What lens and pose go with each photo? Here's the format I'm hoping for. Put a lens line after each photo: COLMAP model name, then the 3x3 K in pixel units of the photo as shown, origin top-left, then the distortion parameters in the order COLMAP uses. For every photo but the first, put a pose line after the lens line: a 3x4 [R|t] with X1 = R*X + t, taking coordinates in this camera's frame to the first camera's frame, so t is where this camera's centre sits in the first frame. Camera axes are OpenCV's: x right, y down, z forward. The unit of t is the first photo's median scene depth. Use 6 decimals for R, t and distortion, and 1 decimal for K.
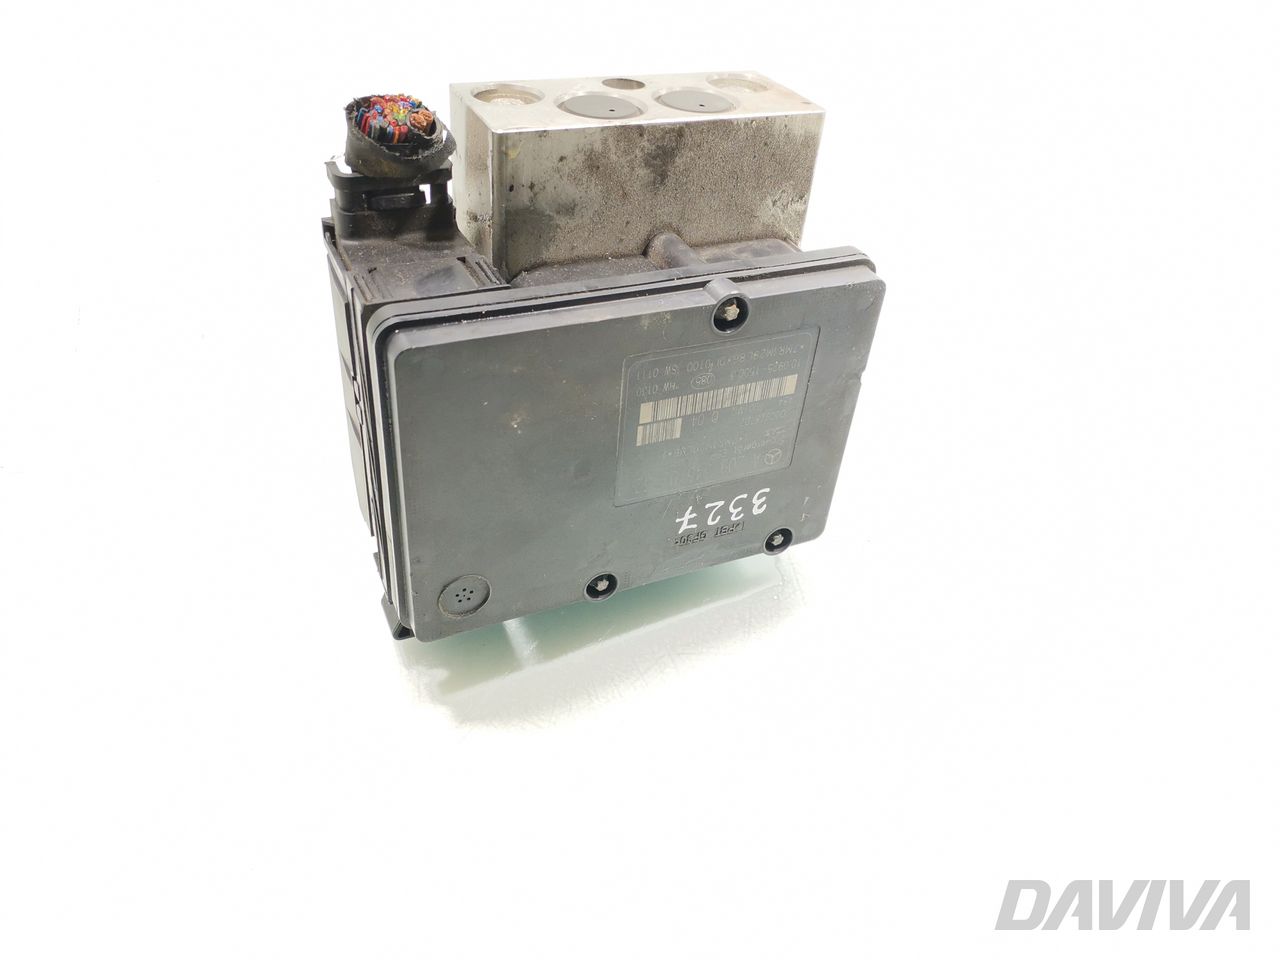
lens RADIAL K [[966.7, 0, 640.0], [0, 966.7, 480.0], [0, 0, 1]] dist [0.086326, -0.001056]
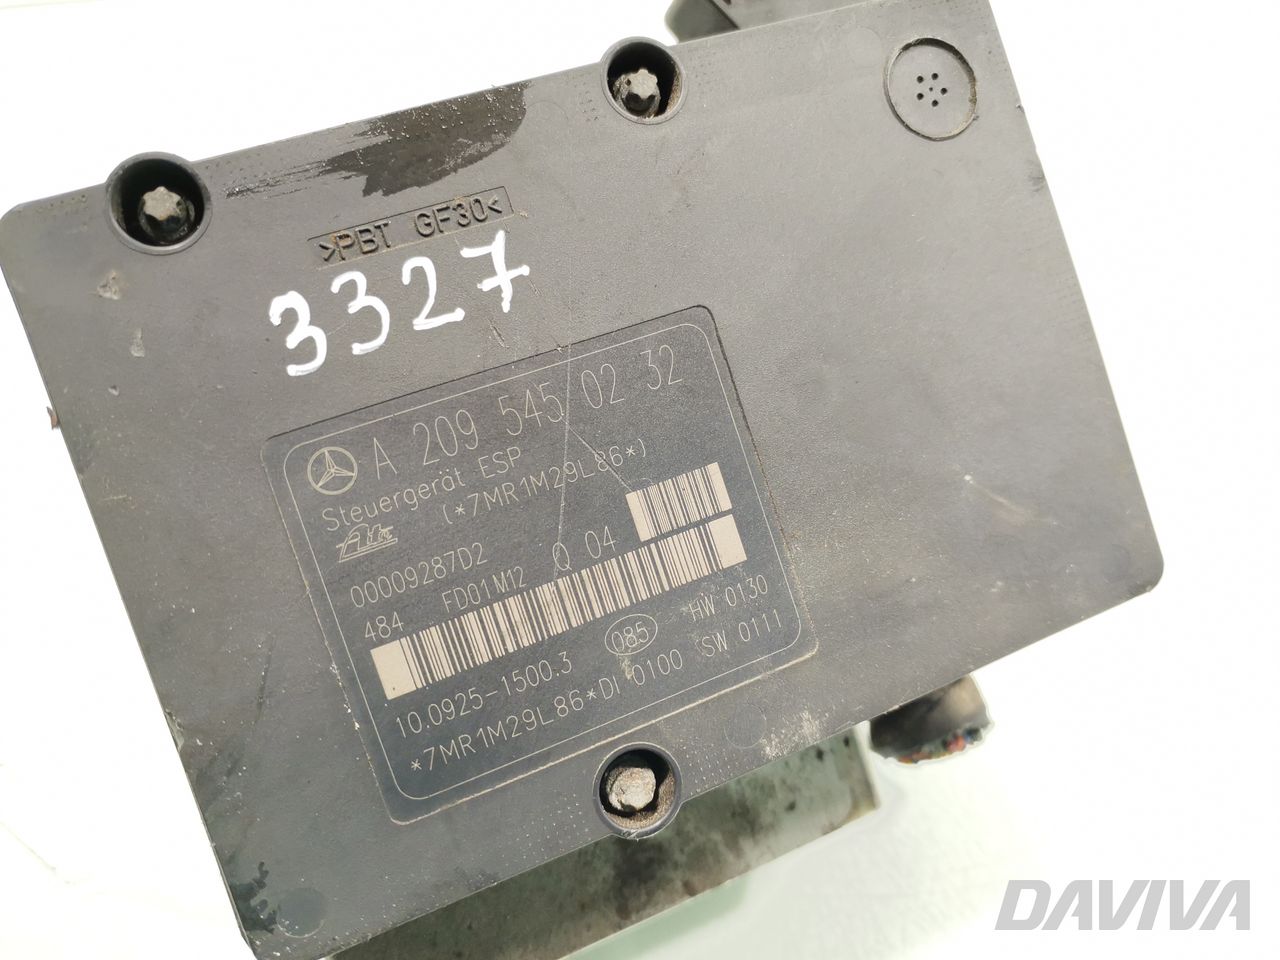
lens RADIAL K [[966.7, 0, 640.0], [0, 966.7, 480.0], [0, 0, 1]] dist [0.086326, -0.001056]
pose [[-0.698406, 0.344701, -0.627224, 0.331744], [0.070398, -0.839040, -0.539496, 0.217168], [-0.712231, -0.420943, 0.561724, 0.753635]]
